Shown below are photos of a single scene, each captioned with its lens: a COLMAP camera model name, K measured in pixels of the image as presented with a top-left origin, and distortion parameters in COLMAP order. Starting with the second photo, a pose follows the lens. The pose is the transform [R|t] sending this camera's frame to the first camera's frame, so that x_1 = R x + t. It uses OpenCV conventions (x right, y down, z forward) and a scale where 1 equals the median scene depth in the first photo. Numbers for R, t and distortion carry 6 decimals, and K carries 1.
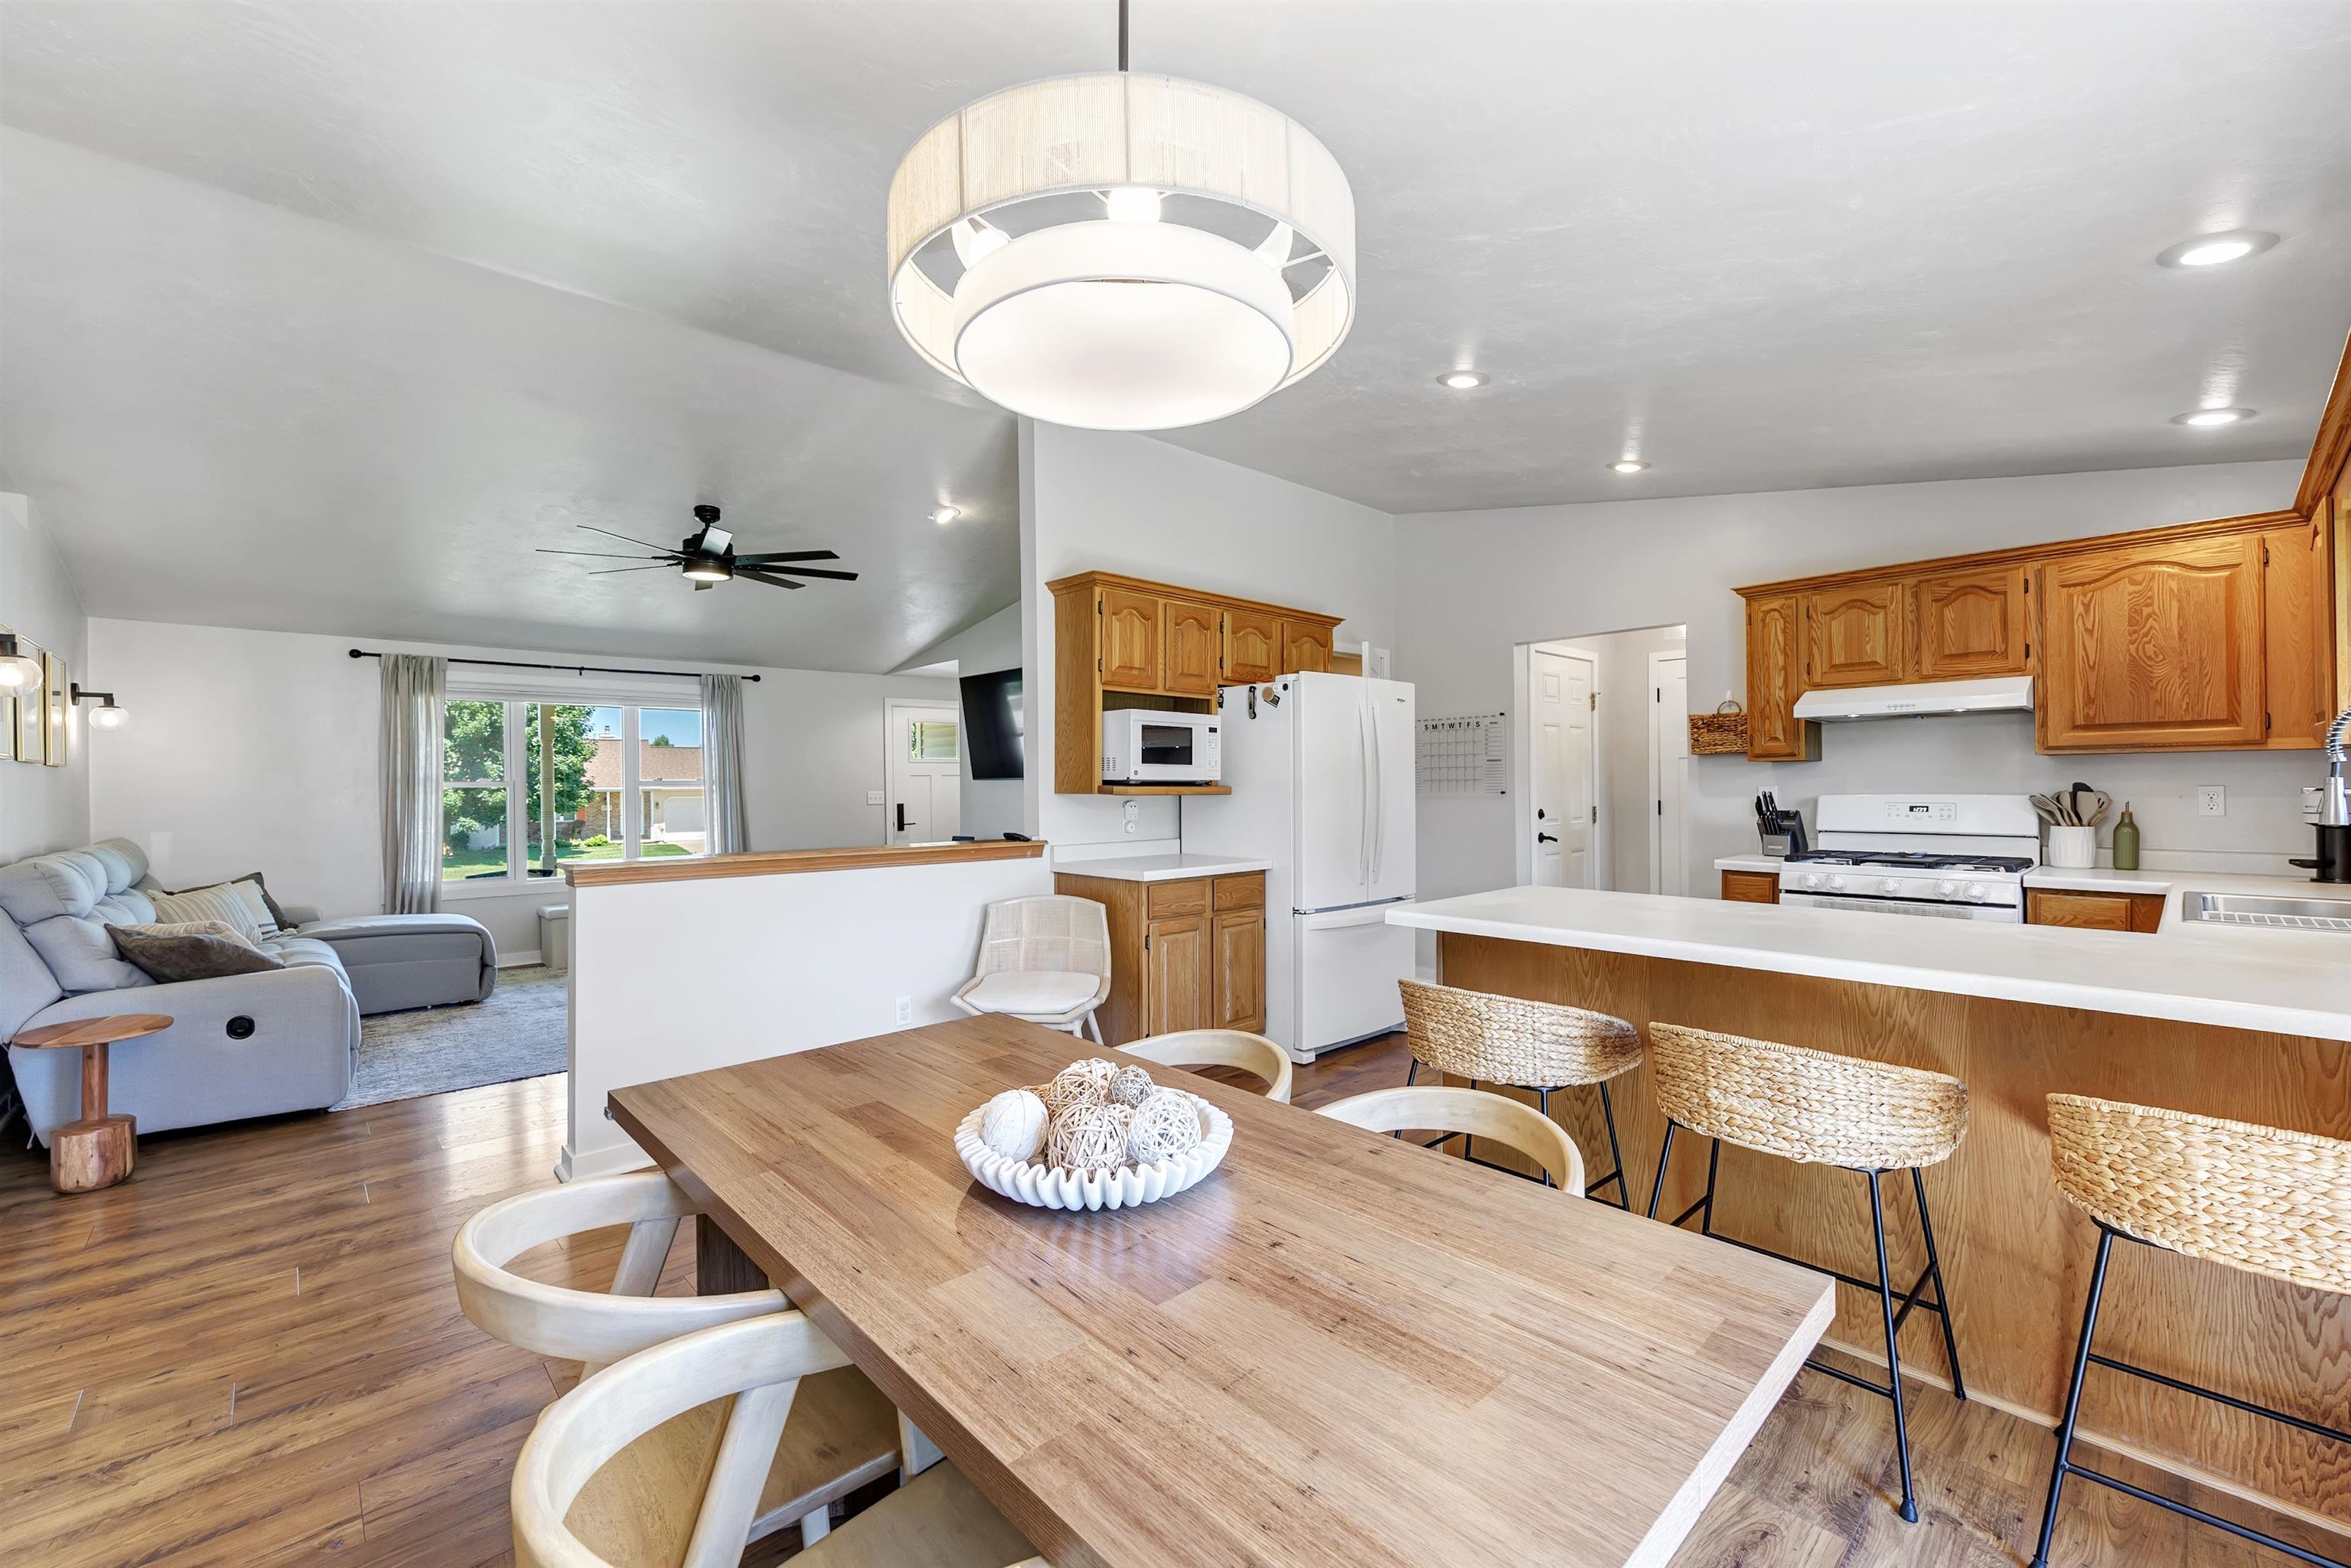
lens RADIAL K [[955.9, 0, 1134.2], [0, 955.9, 766.9], [0, 0, 1]] dist [0.003913, -0.000975]
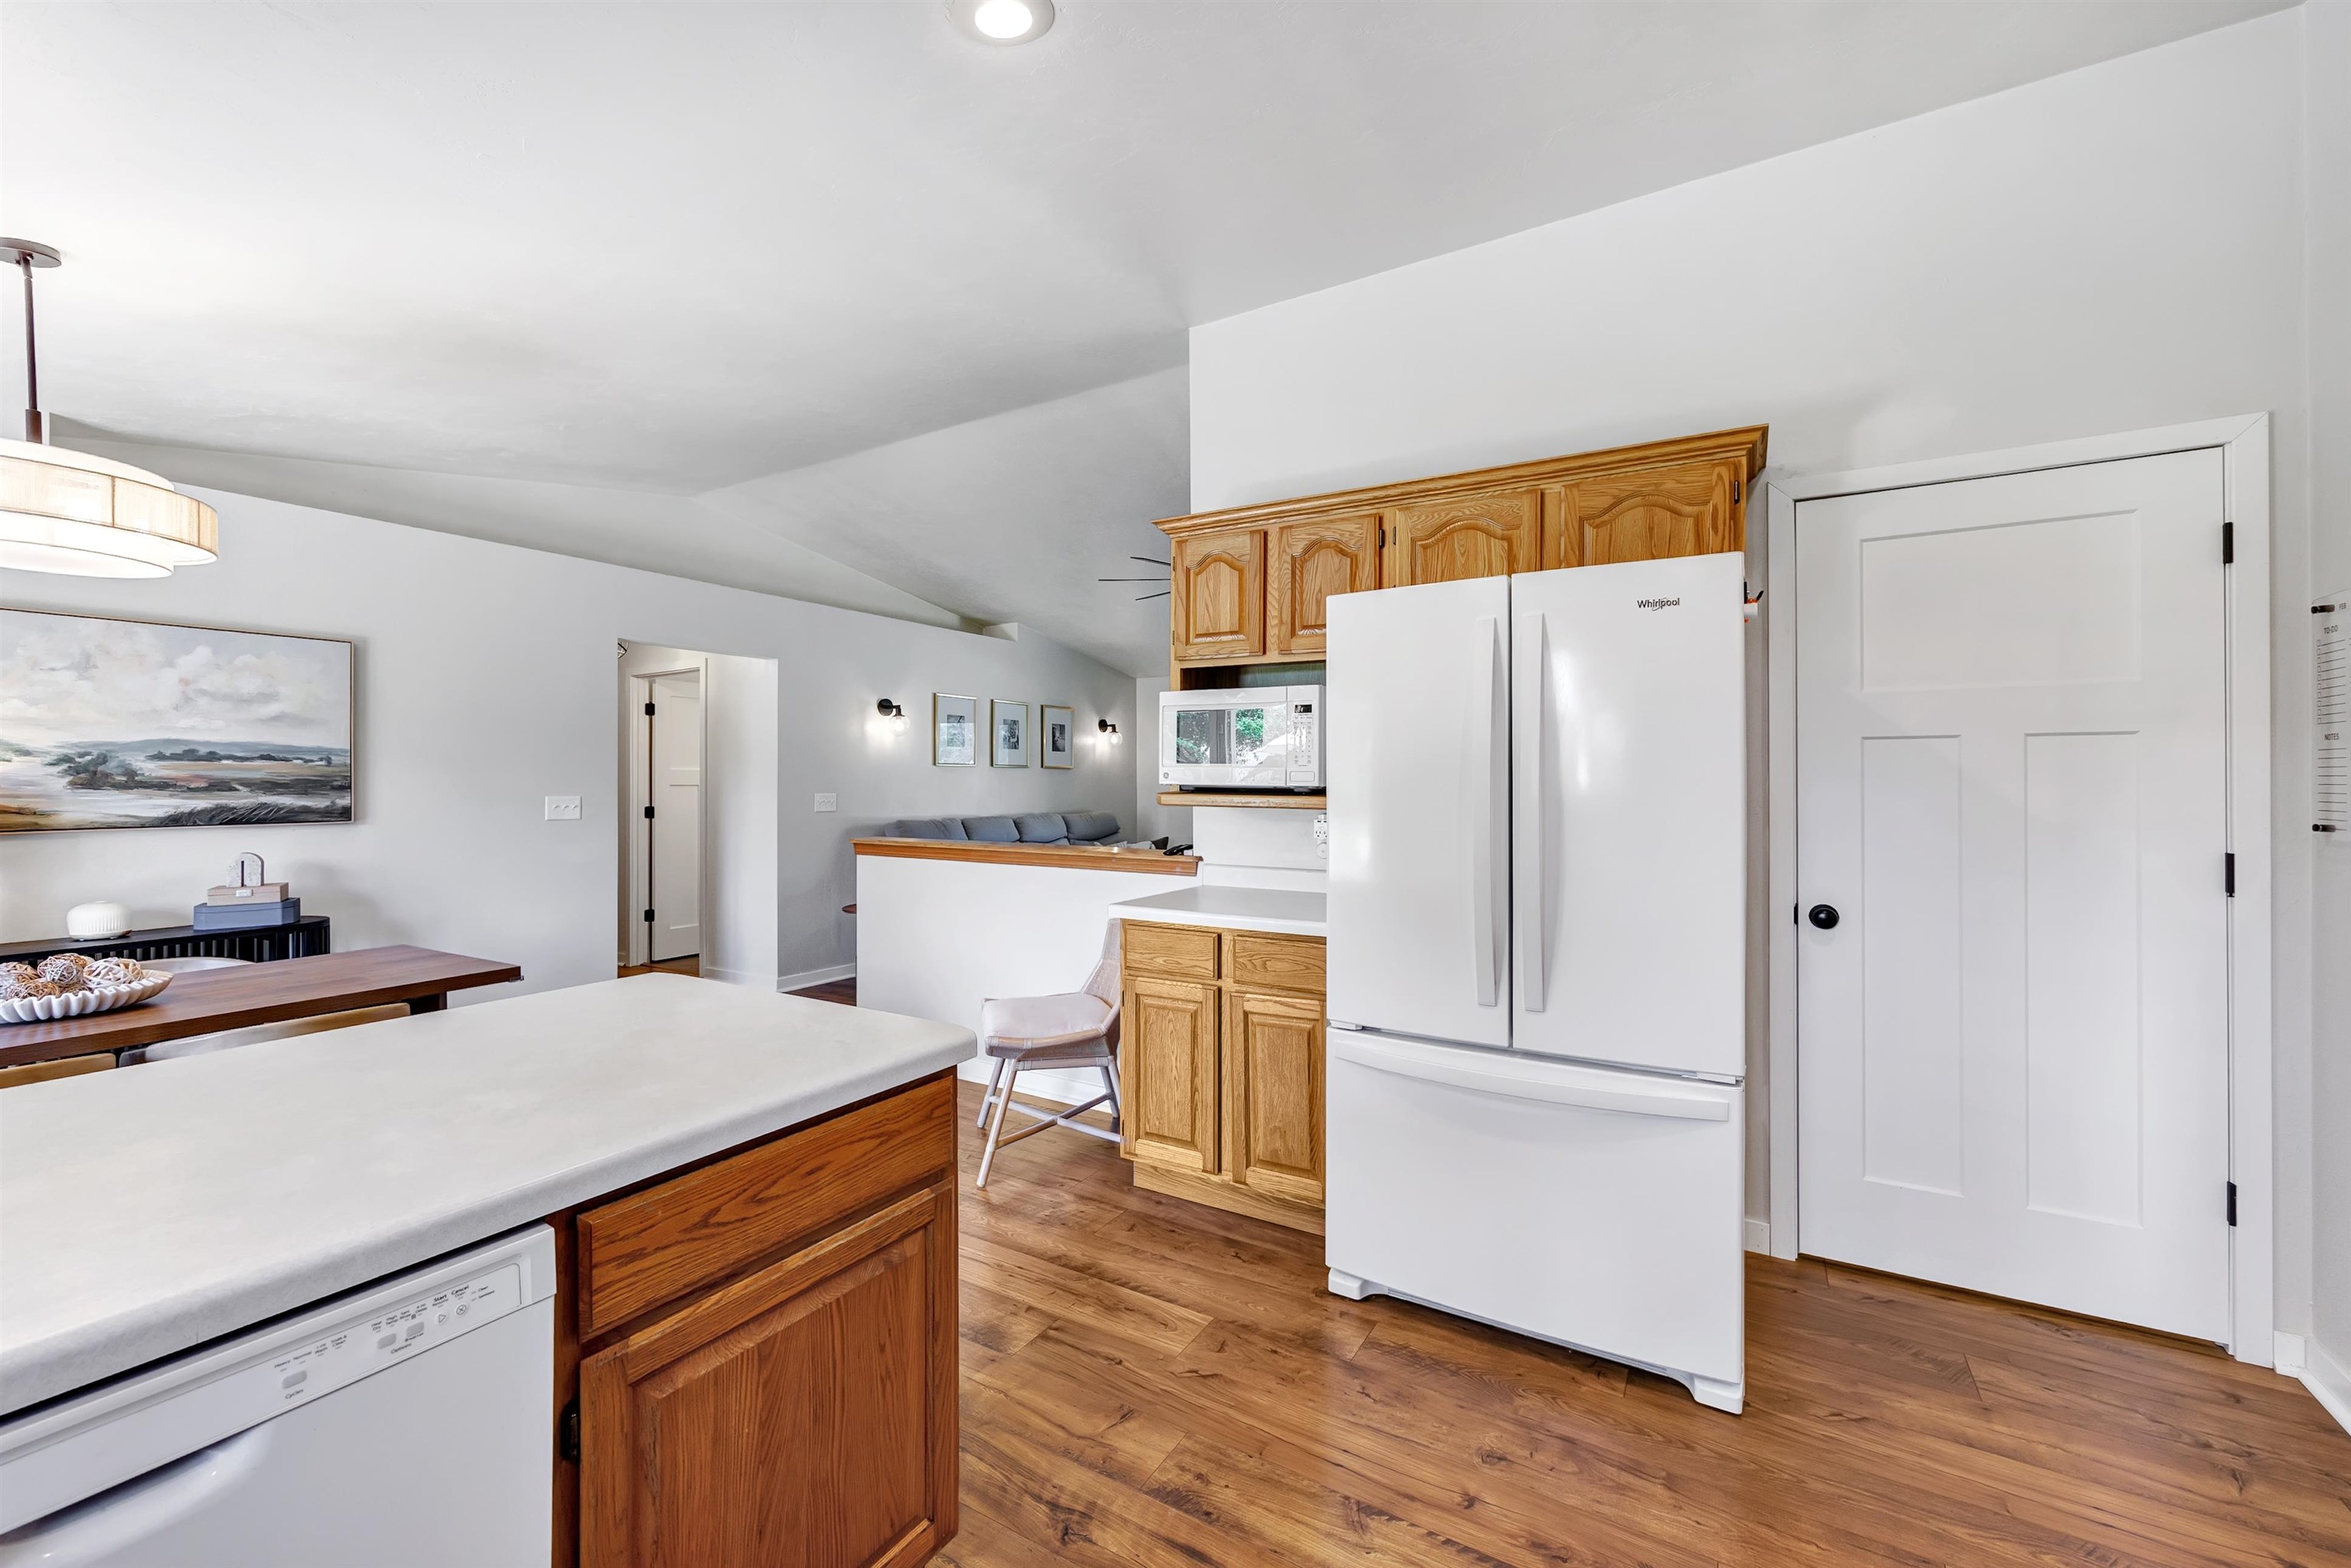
lens RADIAL K [[931.1, 0, 1165.7], [0, 931.1, 781.1], [0, 0, 1]] dist [0.001699, 0.000039]
pose [[0.286484, 0.009495, -0.958038, 0.633486], [0.018549, 0.999709, 0.015455, -0.001554], [0.957905, -0.022198, 0.286225, 0.707381]]
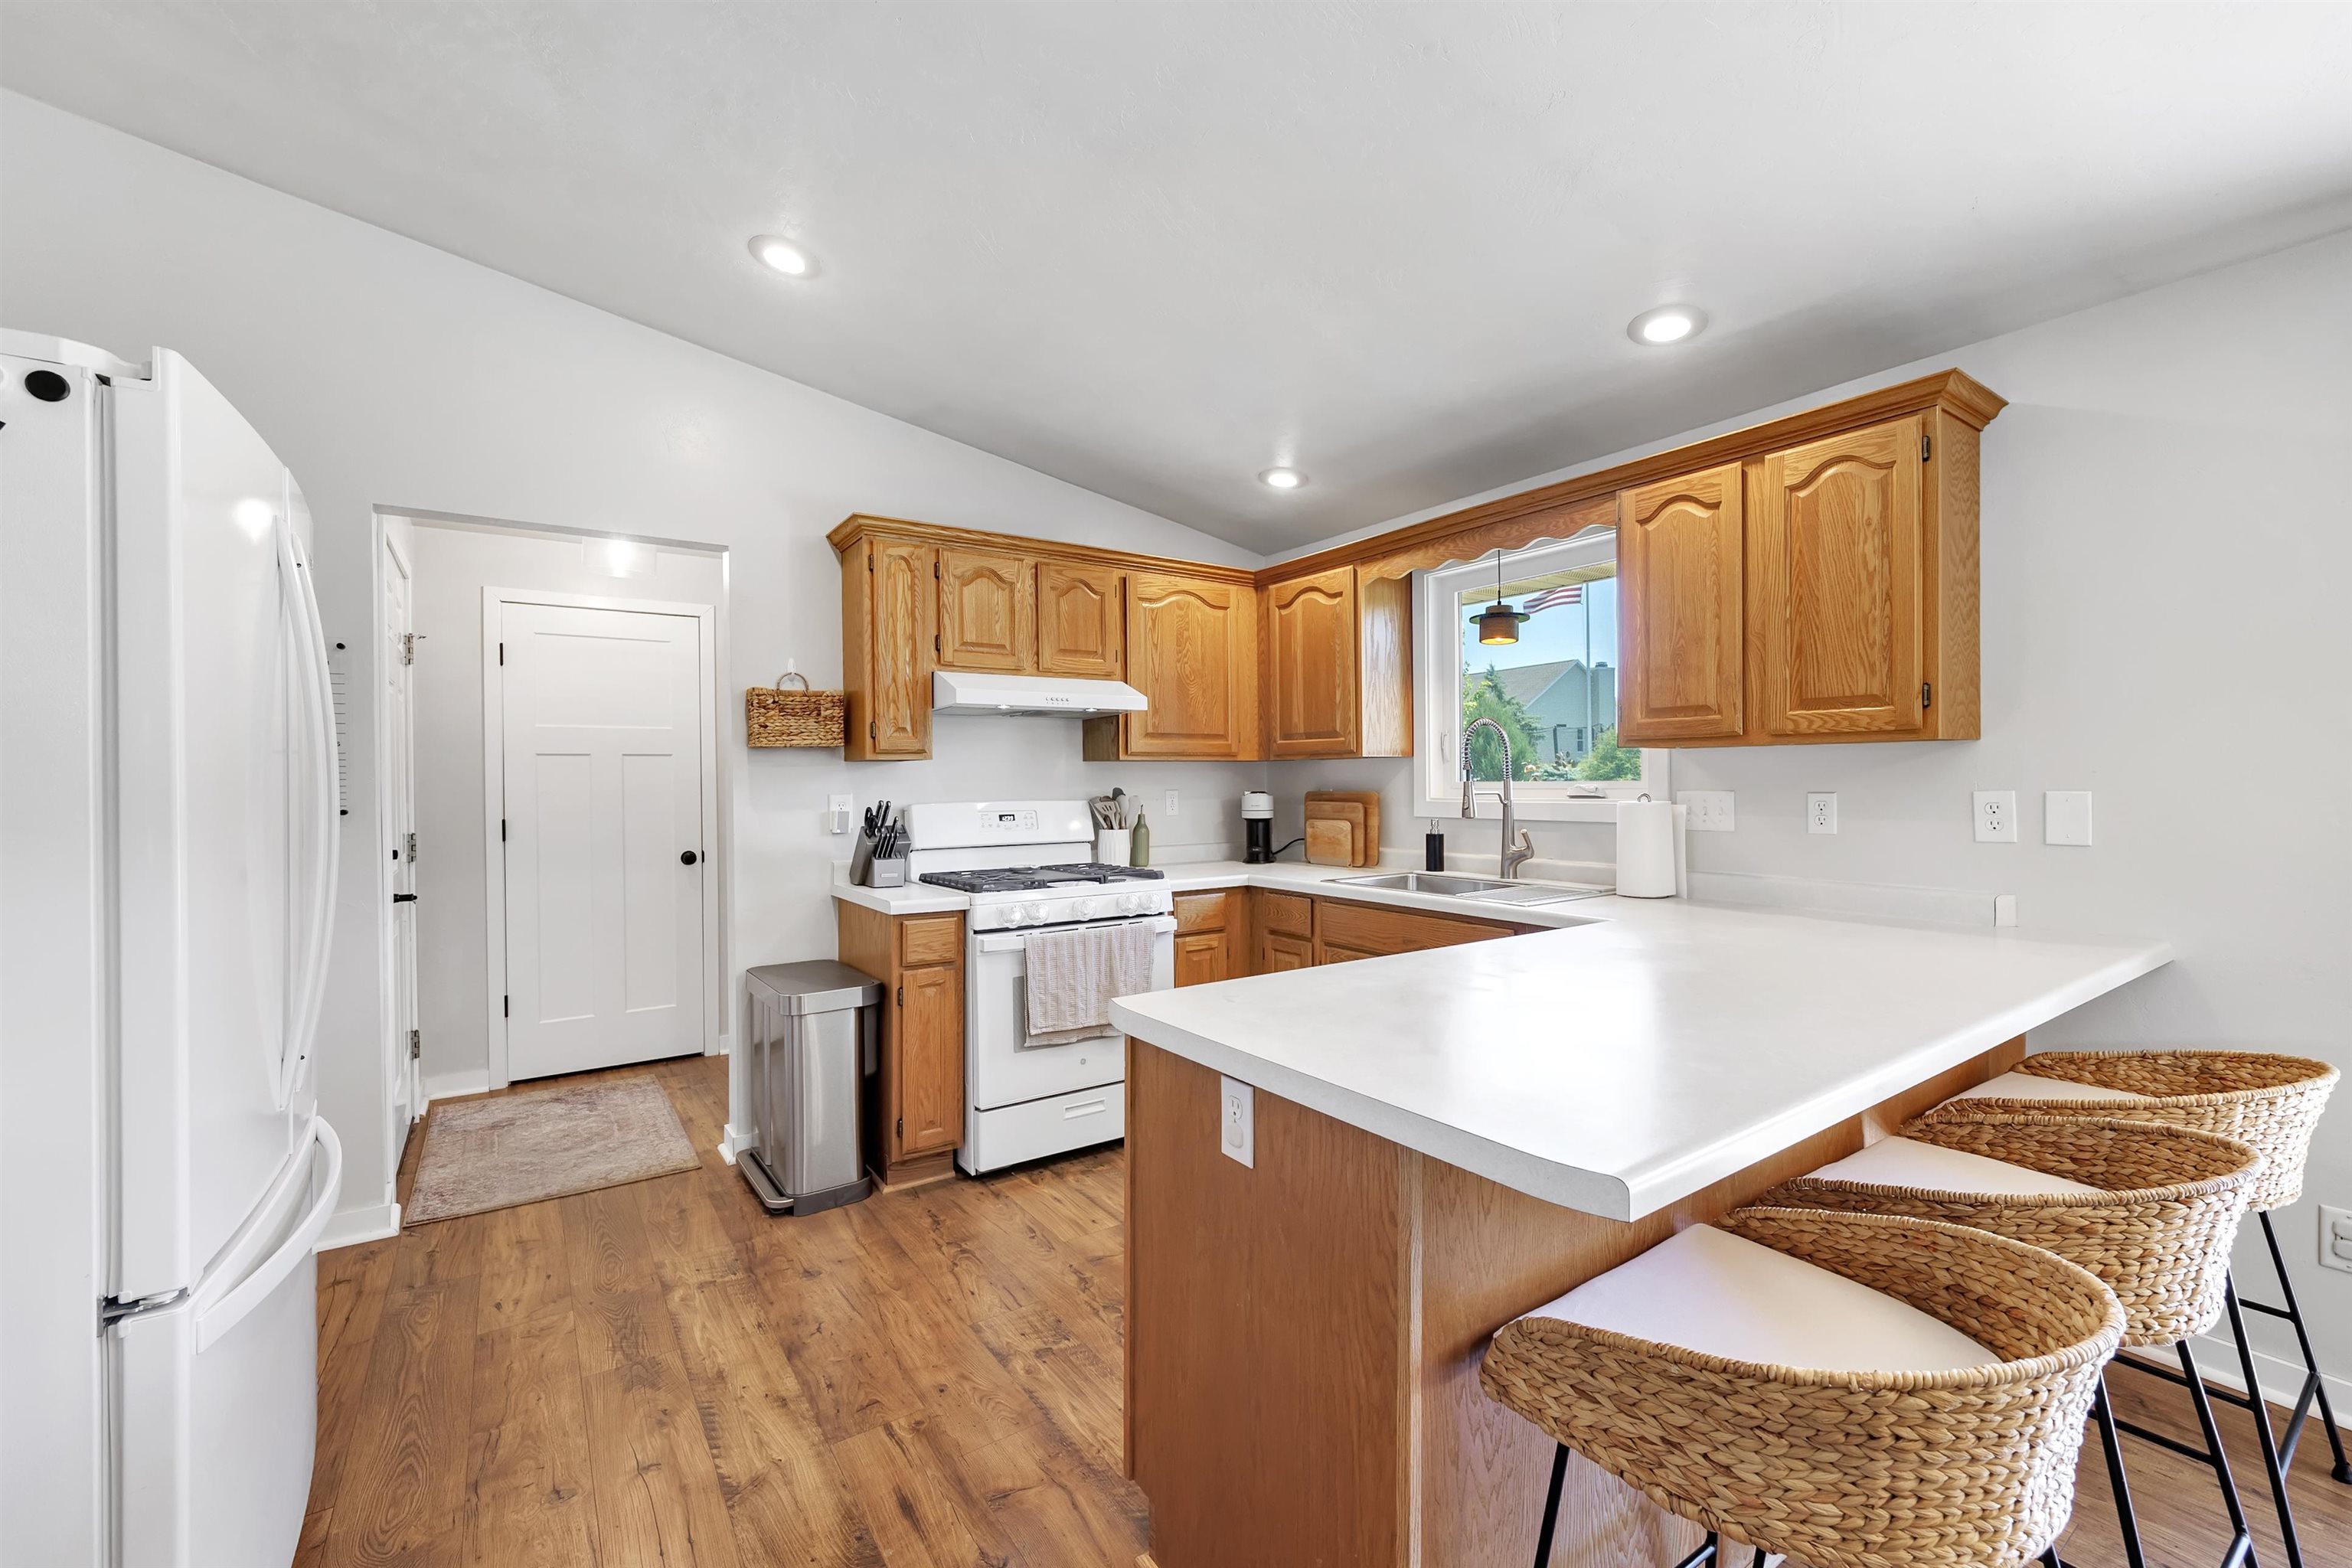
lens RADIAL K [[956.4, 0, 1158.8], [0, 956.4, 774.0], [0, 0, 1]] dist [0.003913, -0.000975]
pose [[0.129944, 0.014501, 0.991415, -0.039883], [-0.012820, 0.999834, -0.012944, 0.010947], [-0.991438, -0.011028, 0.130108, 0.657829]]
